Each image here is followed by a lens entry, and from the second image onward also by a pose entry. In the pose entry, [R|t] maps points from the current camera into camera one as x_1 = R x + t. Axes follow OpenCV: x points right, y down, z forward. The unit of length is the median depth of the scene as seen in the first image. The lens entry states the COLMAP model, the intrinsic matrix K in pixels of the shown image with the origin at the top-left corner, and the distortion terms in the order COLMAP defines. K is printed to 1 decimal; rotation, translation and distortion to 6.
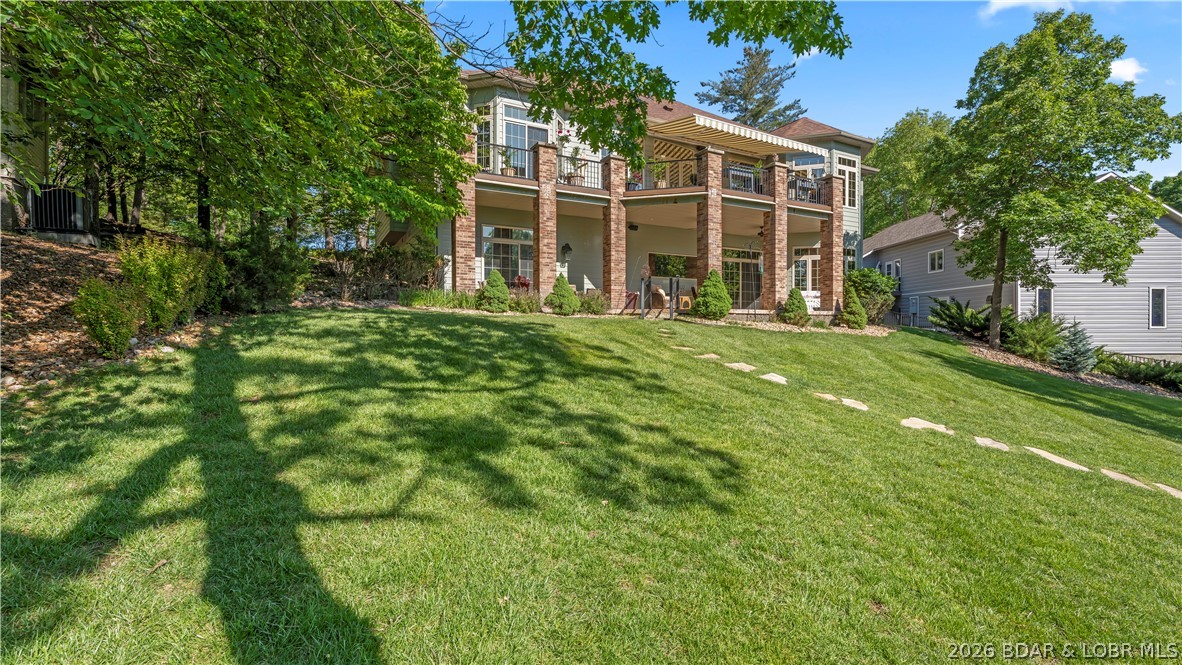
lens RADIAL K [[526.0, 0, 590.0], [0, 526.0, 333.5], [0, 0, 1]] dist [0.001003, 0.000400]
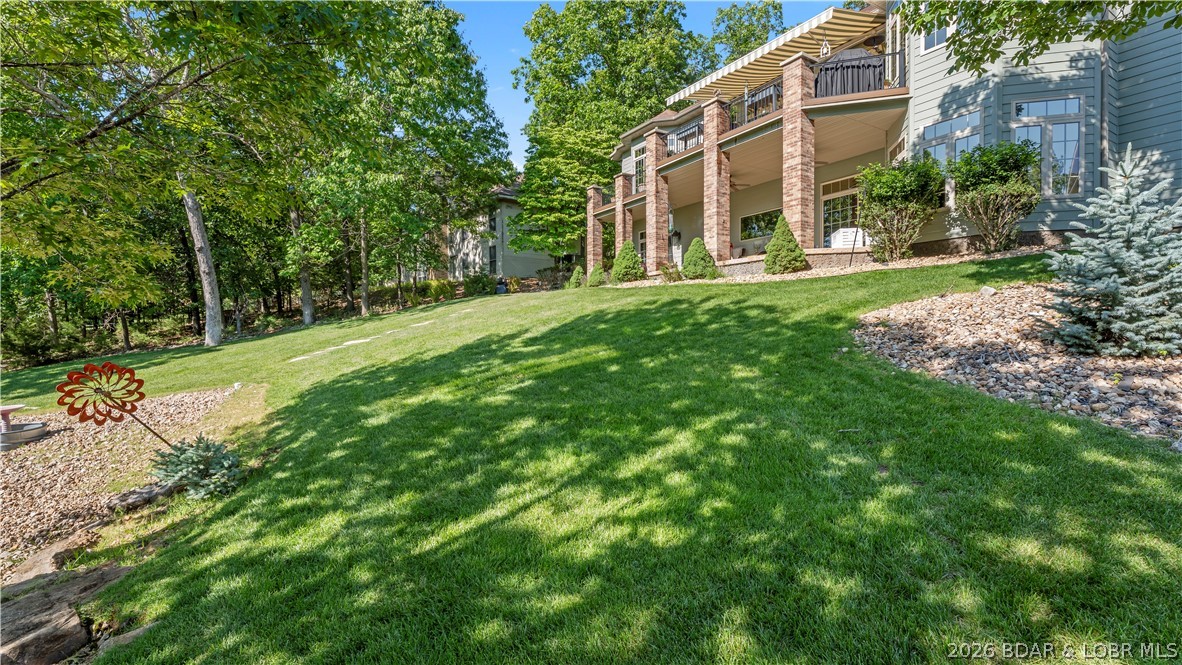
lens RADIAL K [[526.0, 0, 587.0], [0, 526.0, 335.0], [0, 0, 1]] dist [0.001003, 0.000400]
pose [[0.047291, 0.011124, -0.998819, 1.259894], [-0.001286, 0.999938, 0.011076, 0.071464], [0.998880, 0.000761, 0.047302, 0.742752]]
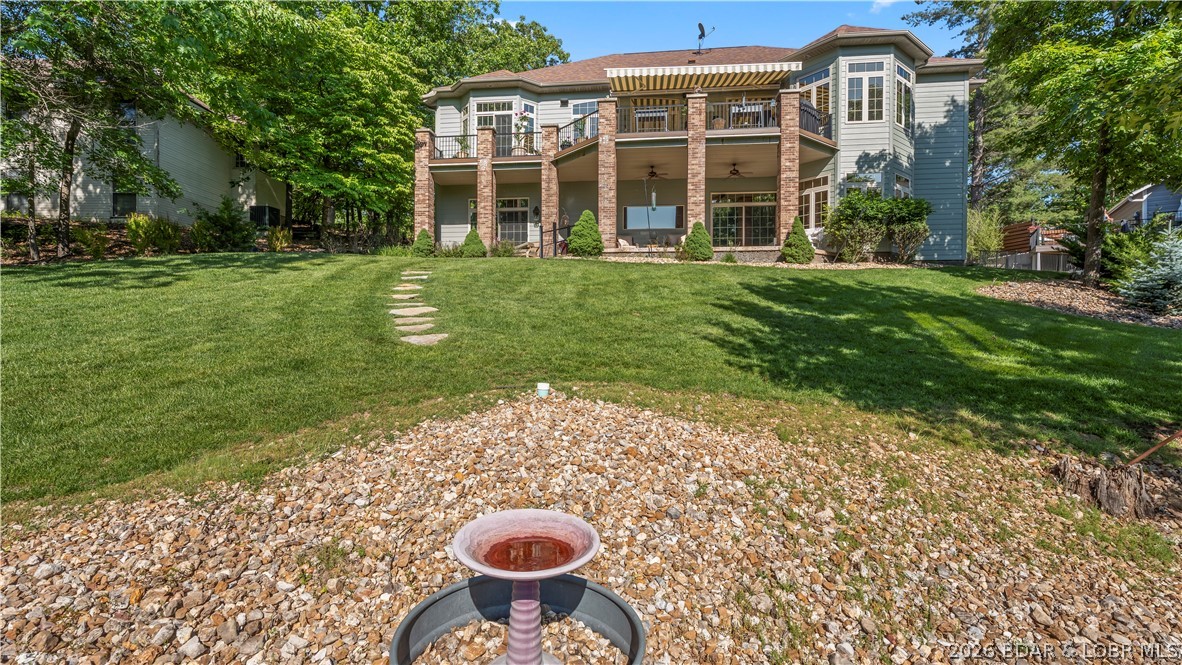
lens RADIAL K [[526.0, 0, 587.1], [0, 526.0, 331.4], [0, 0, 1]] dist [0.001003, 0.000400]
pose [[0.815938, 0.010204, -0.578049, 0.756454], [-0.010808, 0.999939, 0.002395, 0.109359], [0.578038, 0.004293, 0.815999, 0.102563]]
